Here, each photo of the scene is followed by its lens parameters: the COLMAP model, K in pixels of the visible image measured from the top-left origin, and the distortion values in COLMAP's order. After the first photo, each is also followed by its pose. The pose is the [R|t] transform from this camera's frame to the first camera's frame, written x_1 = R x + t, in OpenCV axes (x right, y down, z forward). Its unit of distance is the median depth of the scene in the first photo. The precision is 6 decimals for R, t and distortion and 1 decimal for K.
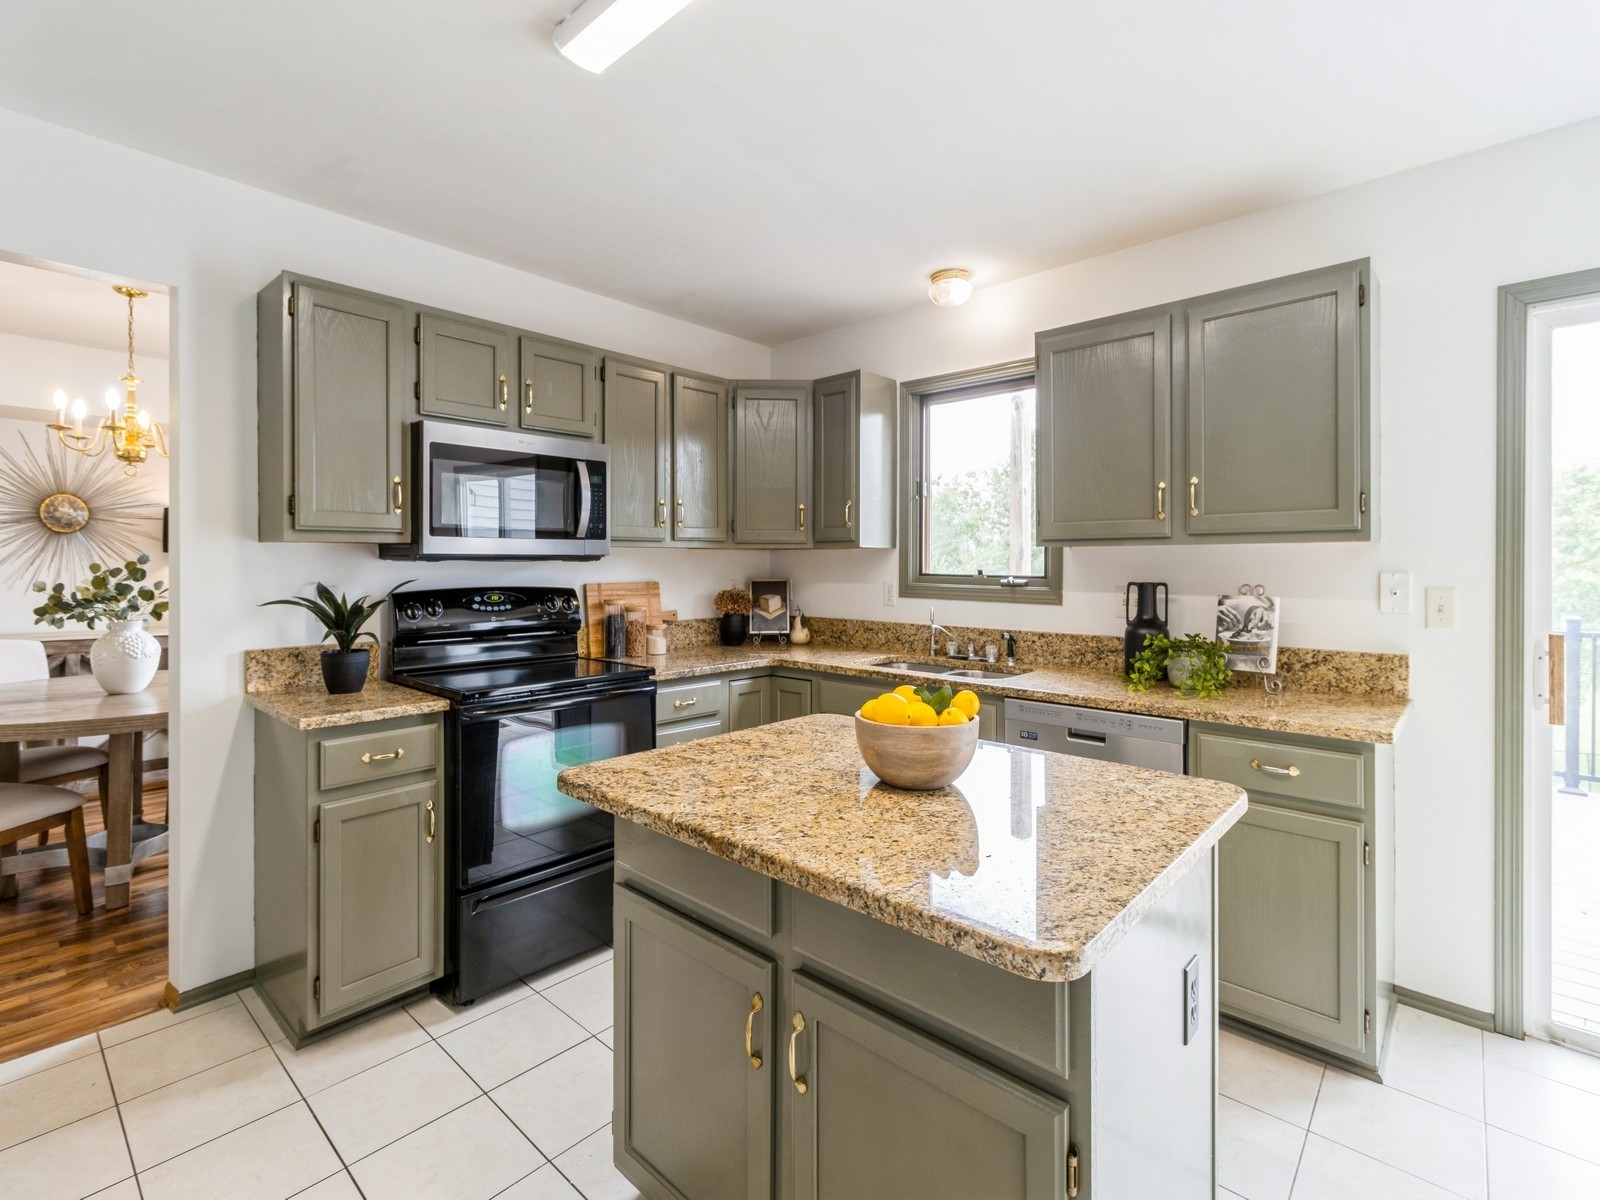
lens RADIAL K [[742.5, 0, 800.7], [0, 742.5, 569.2], [0, 0, 1]] dist [0.001499, 0.000833]
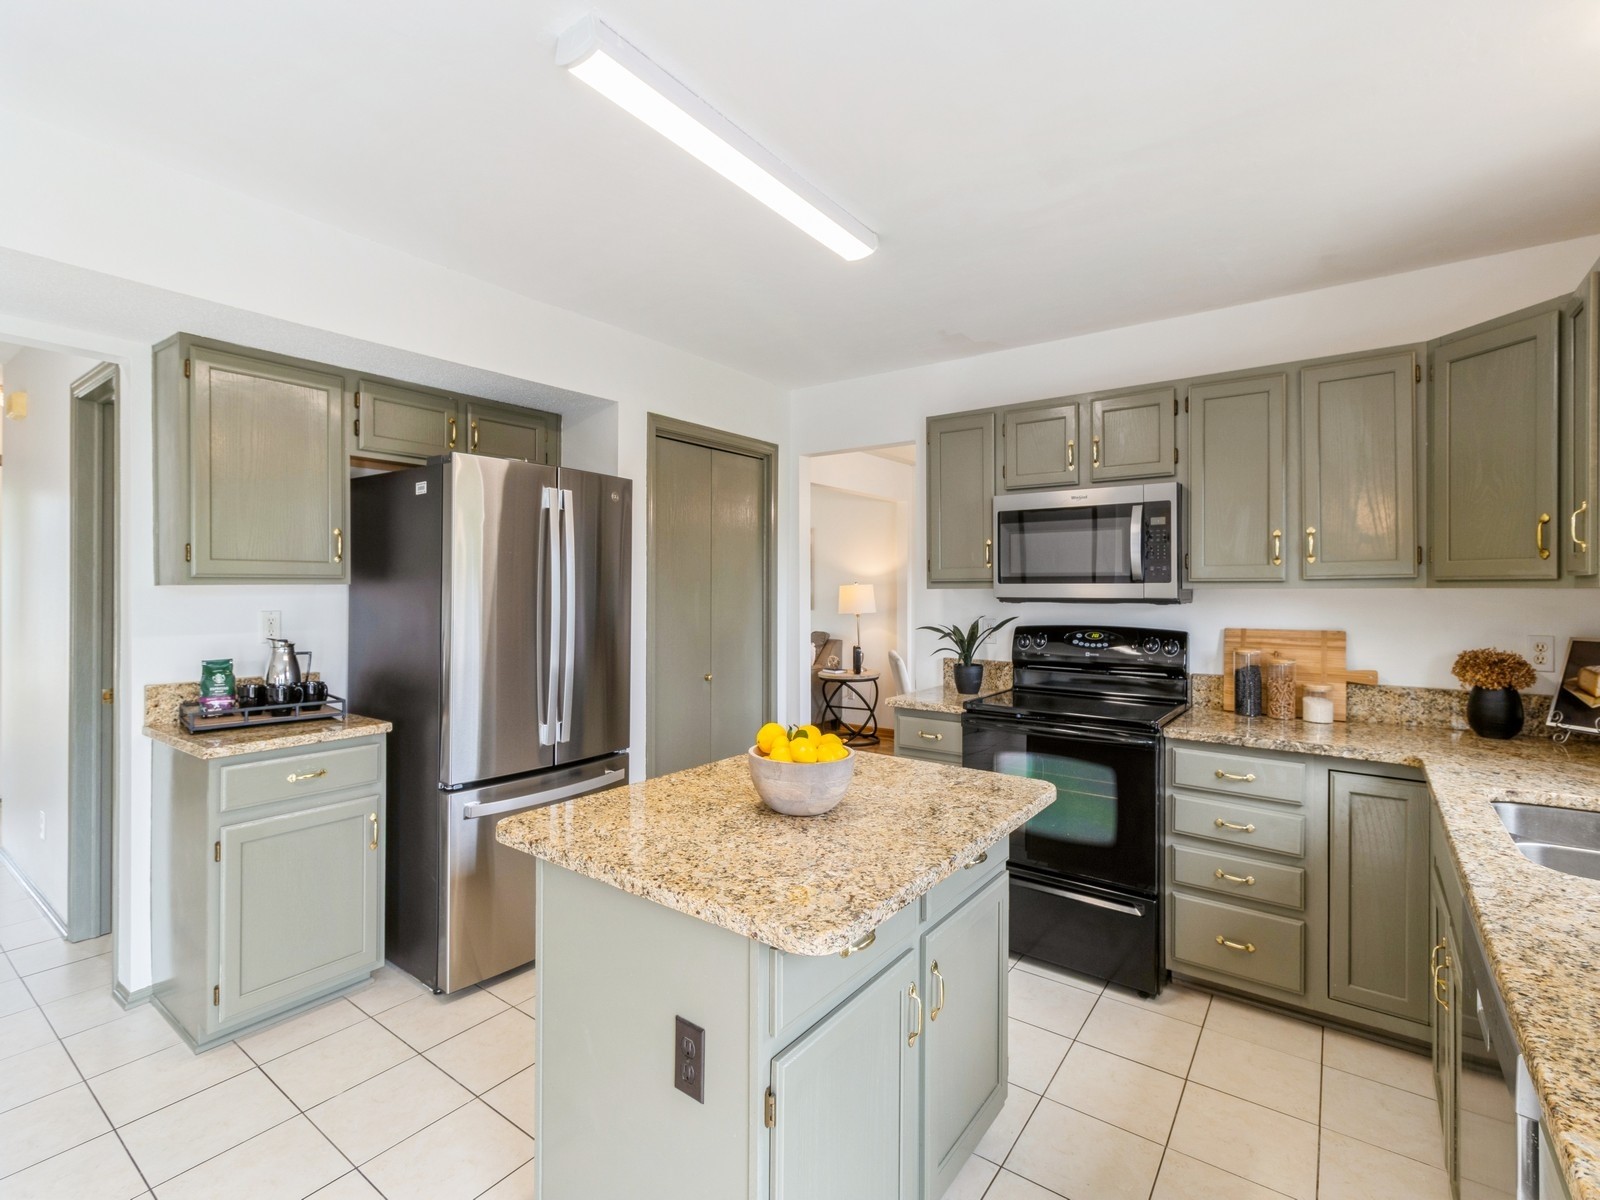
lens RADIAL K [[742.5, 0, 796.0], [0, 742.5, 589.1], [0, 0, 1]] dist [0.001499, 0.000833]
pose [[0.102896, 0.000859, -0.994692, 0.663761], [-0.010130, 0.999949, -0.000184, -0.027262], [0.994641, 0.010095, 0.102899, 0.444647]]
